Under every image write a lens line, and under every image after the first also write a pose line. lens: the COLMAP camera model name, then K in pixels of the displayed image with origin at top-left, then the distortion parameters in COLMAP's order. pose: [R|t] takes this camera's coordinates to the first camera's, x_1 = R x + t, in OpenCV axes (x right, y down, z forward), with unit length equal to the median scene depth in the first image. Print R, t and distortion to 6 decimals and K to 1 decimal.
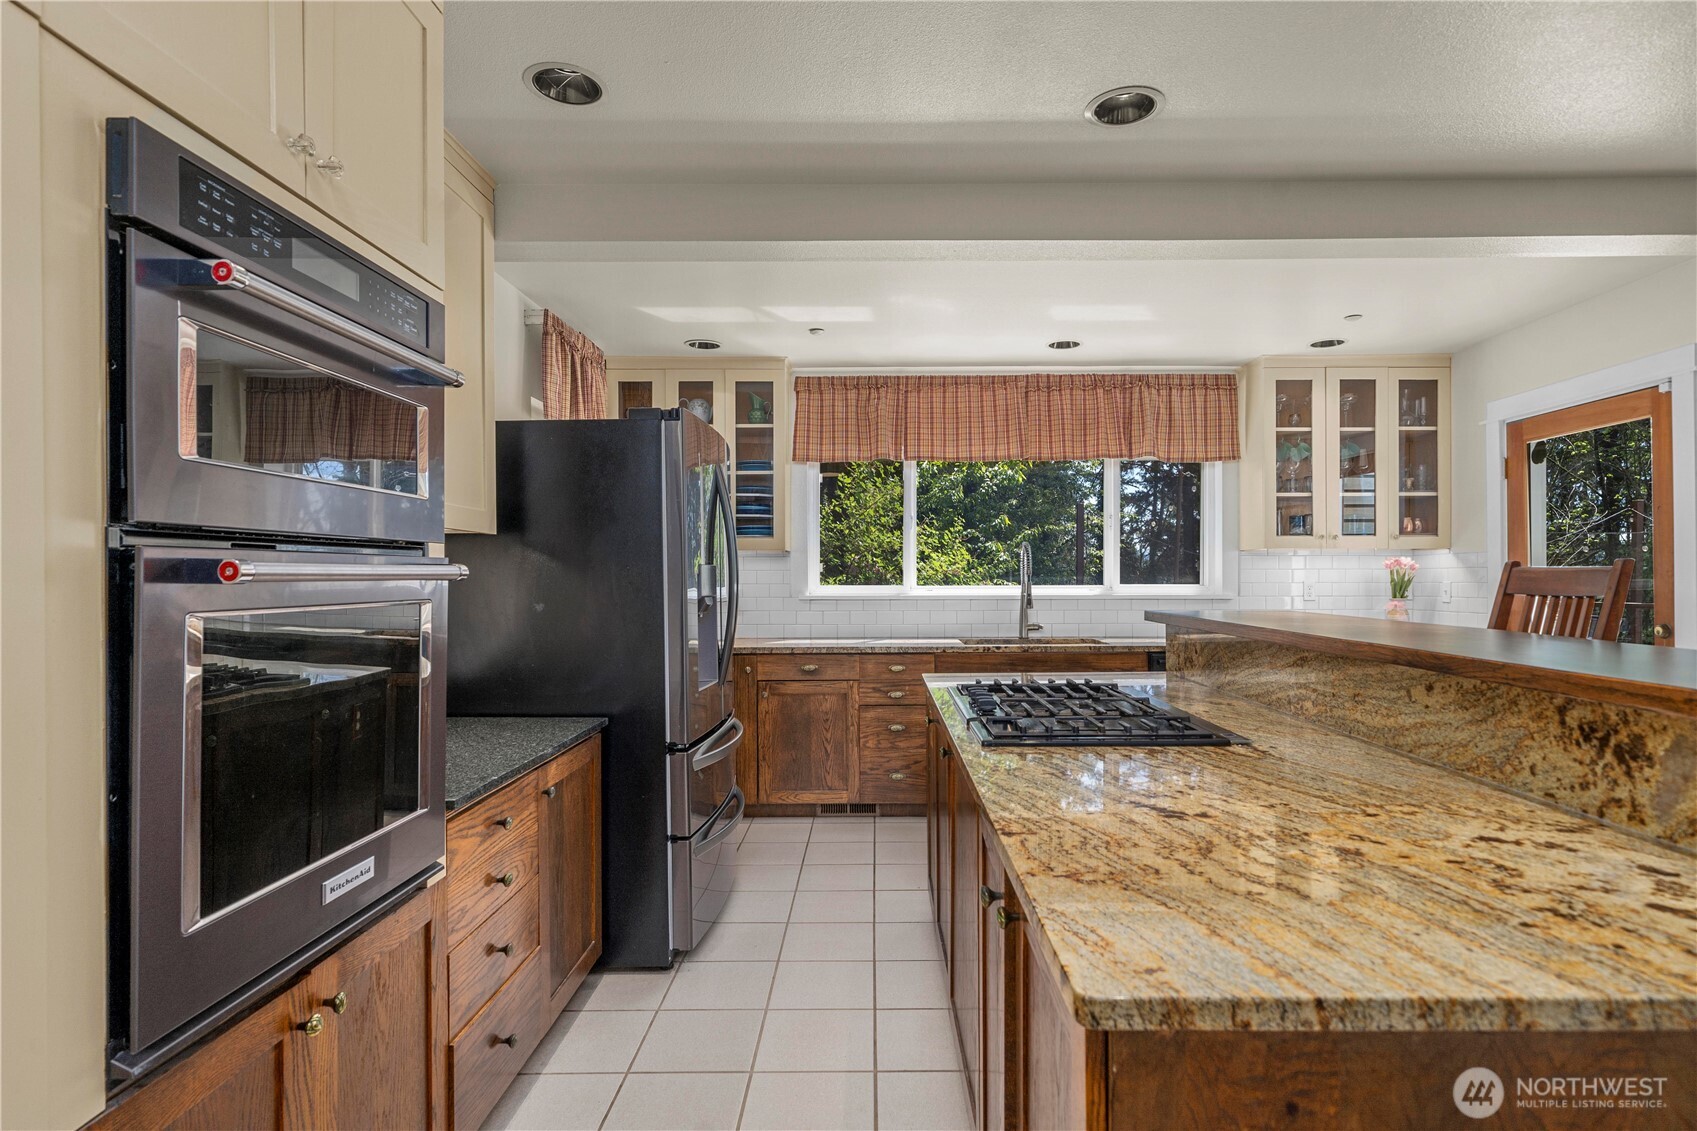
lens RADIAL K [[865.3, 0, 856.2], [0, 865.3, 576.5], [0, 0, 1]] dist [0.040351, 0.000183]
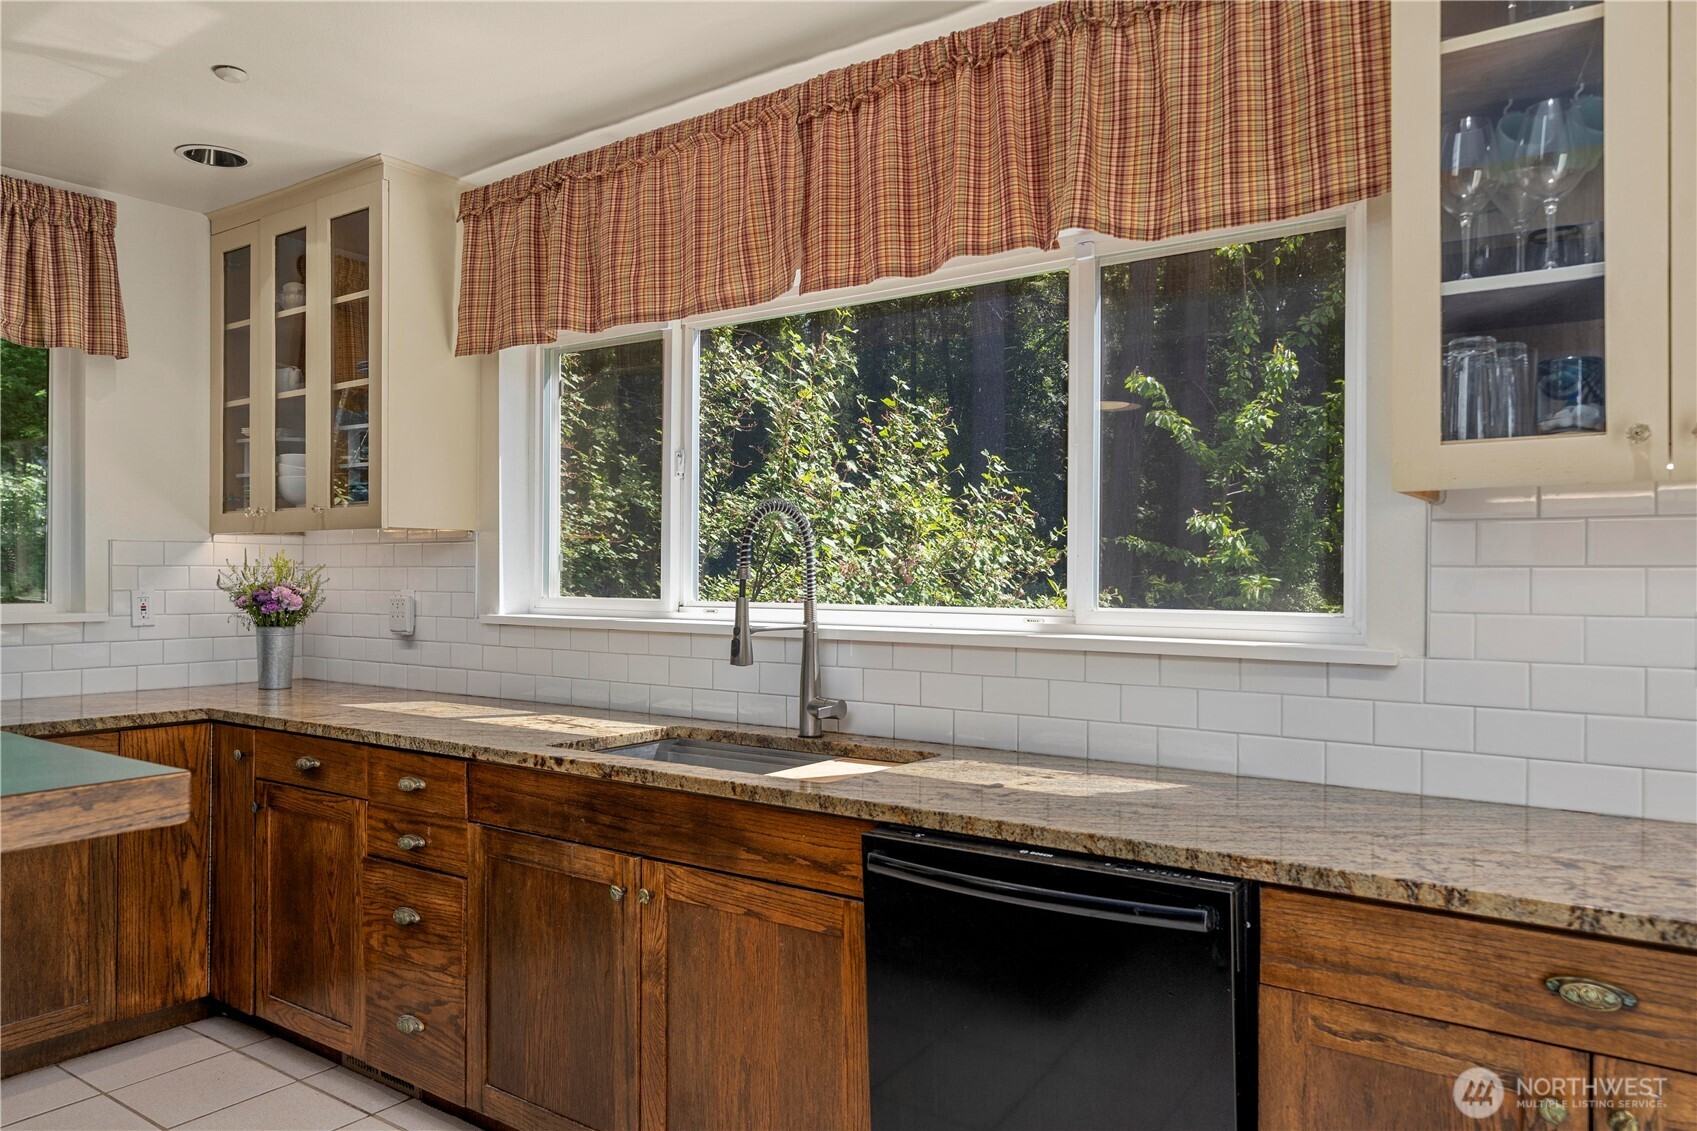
lens RADIAL K [[1153.7, 0, 848.9], [0, 1153.7, 574.4], [0, 0, 1]] dist [0.001163, 0.001470]
pose [[0.813984, 0.004421, -0.580870, 0.527139], [-0.003894, 0.999990, 0.002154, -0.005162], [0.580874, 0.000509, 0.813993, 0.580983]]
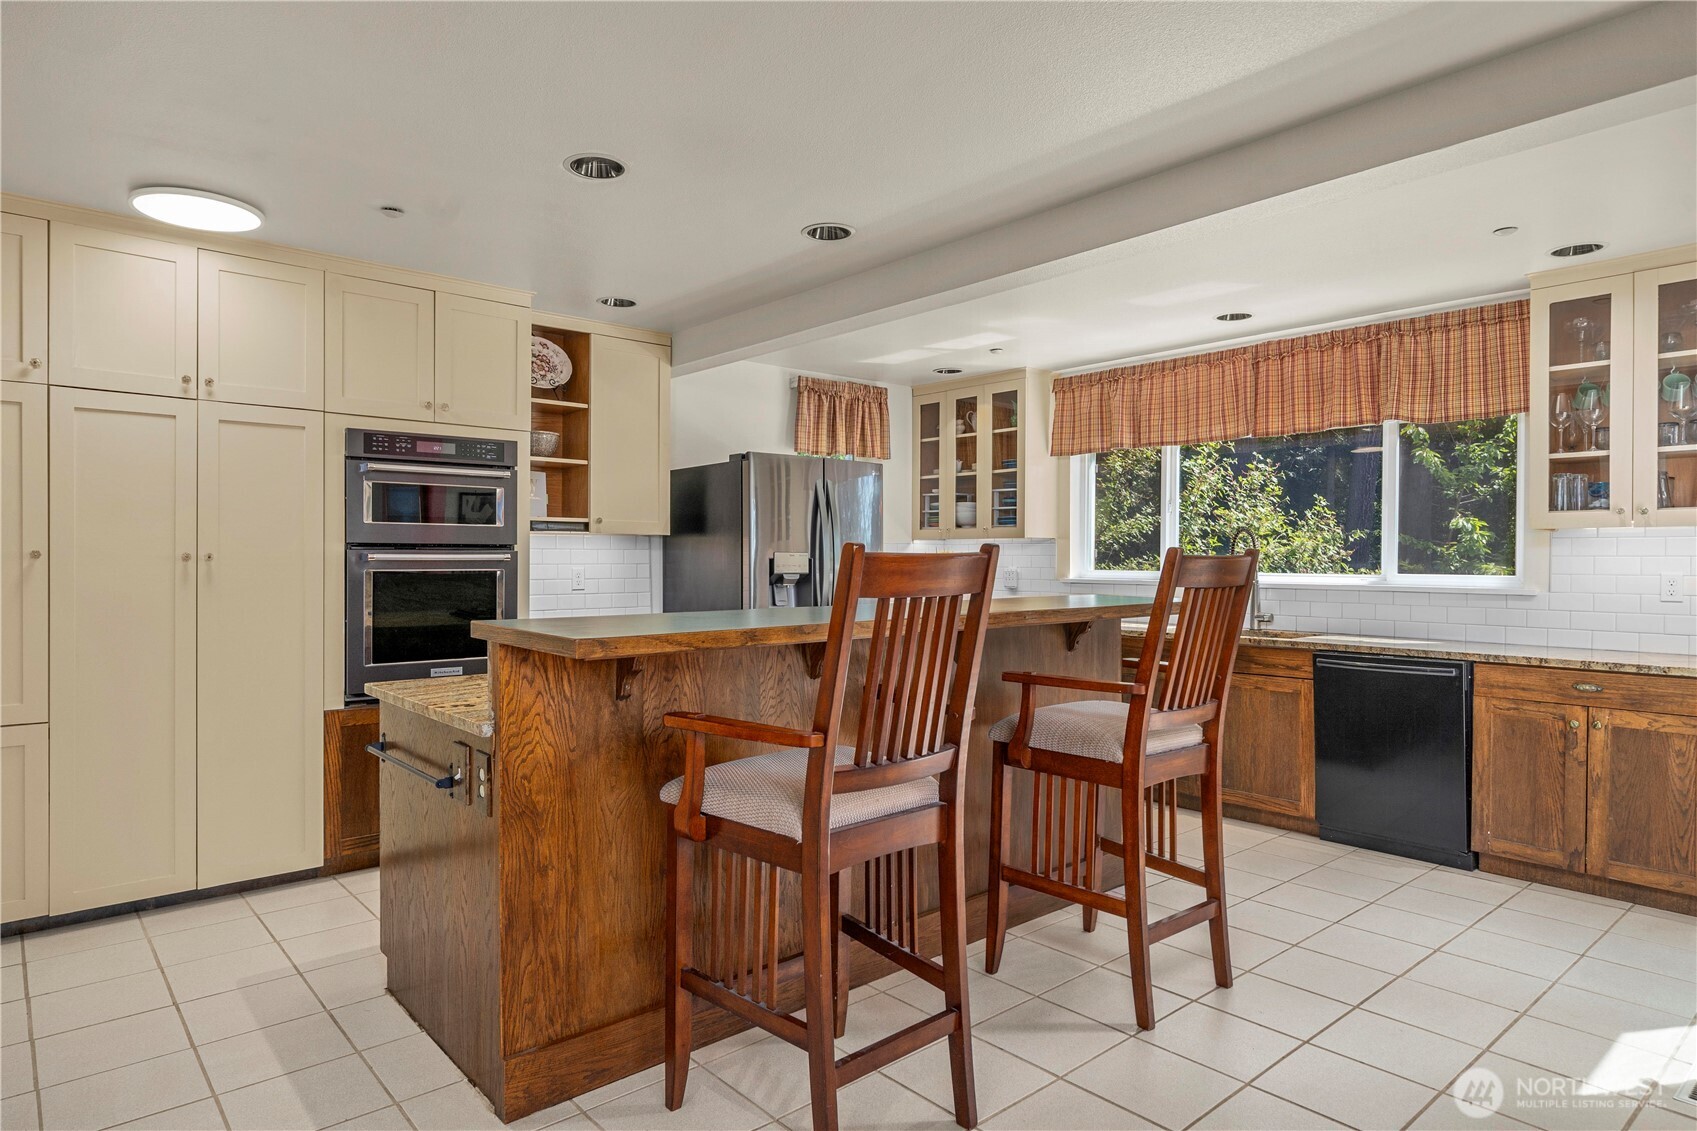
lens RADIAL K [[975.6, 0, 848.5], [0, 975.6, 565.5], [0, 0, 1]] dist [0.003937, -0.000601]
pose [[0.655248, 0.010090, -0.755346, 0.703234], [-0.006015, 0.999949, 0.008139, -0.003079], [0.755390, -0.000790, 0.655275, -0.006608]]
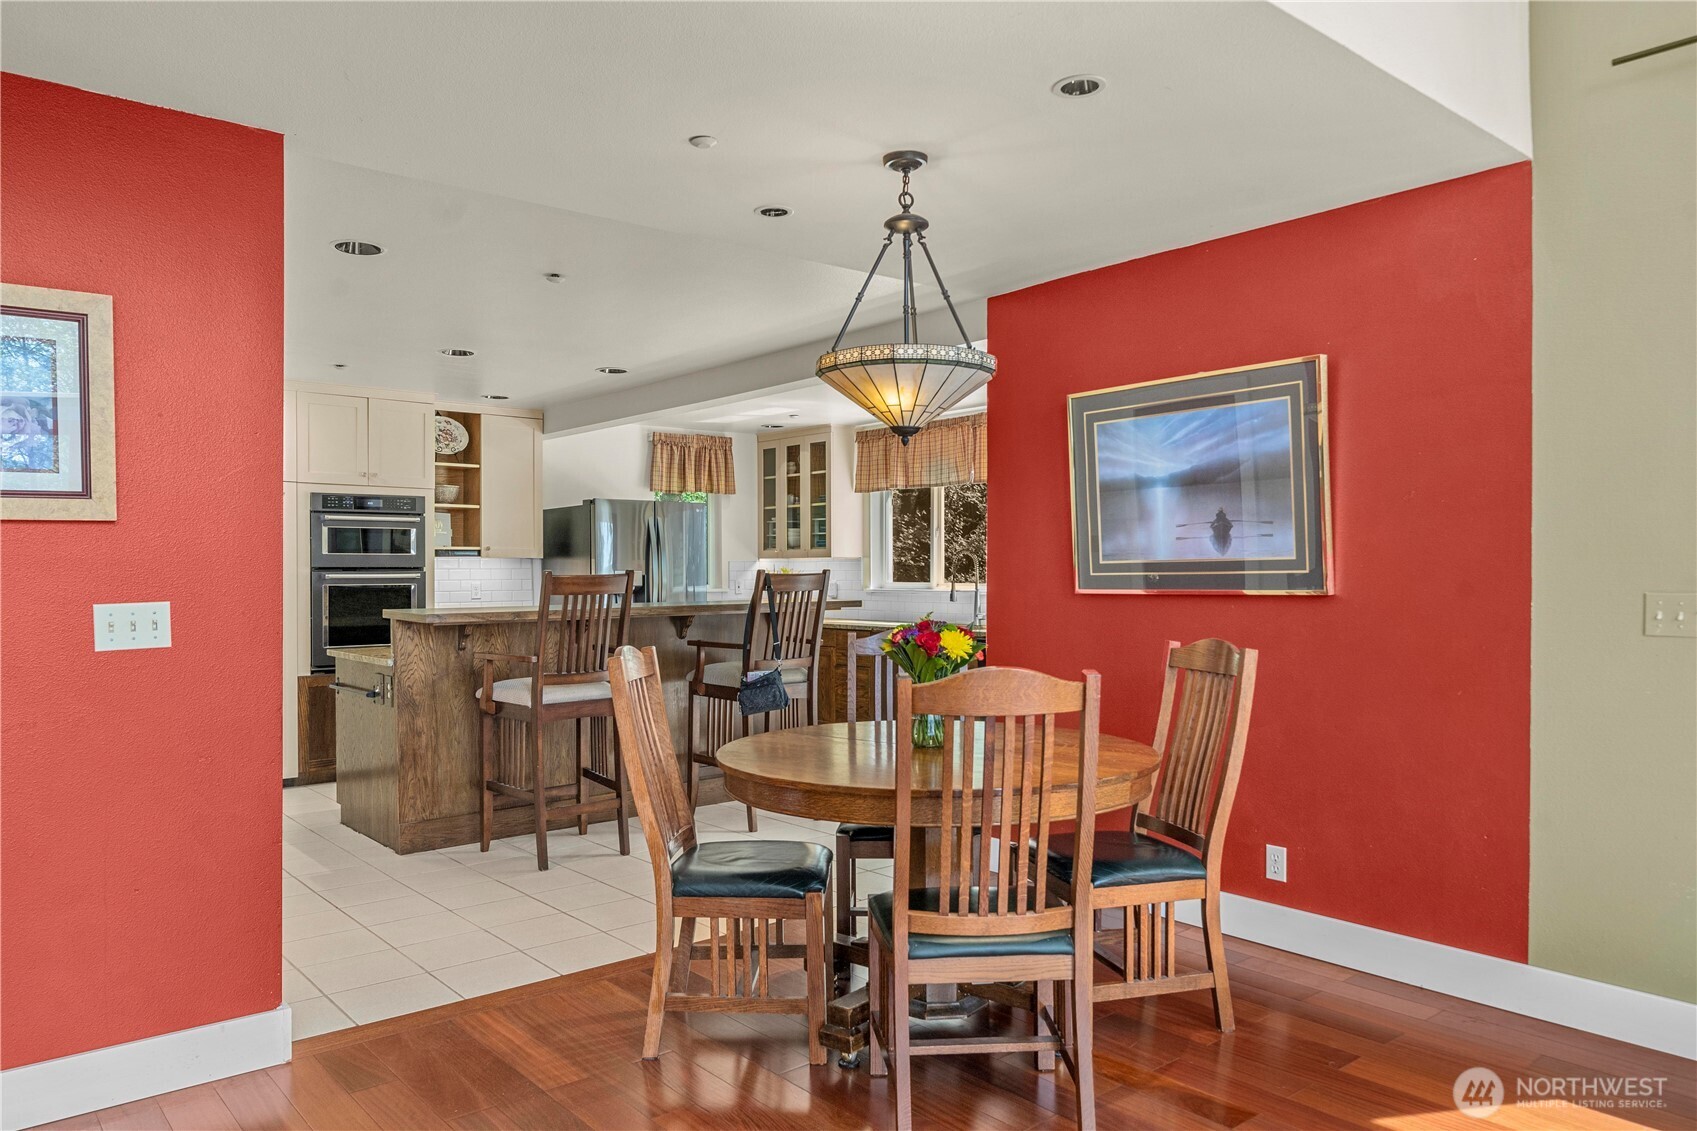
lens RADIAL K [[1153.7, 0, 848.9], [0, 1153.7, 574.4], [0, 0, 1]] dist [0.001163, 0.001470]
pose [[0.642334, 0.002422, -0.766421, 1.359125], [0.000915, 0.999992, 0.003926, -0.008797], [0.766424, -0.003223, 0.642327, -0.202400]]
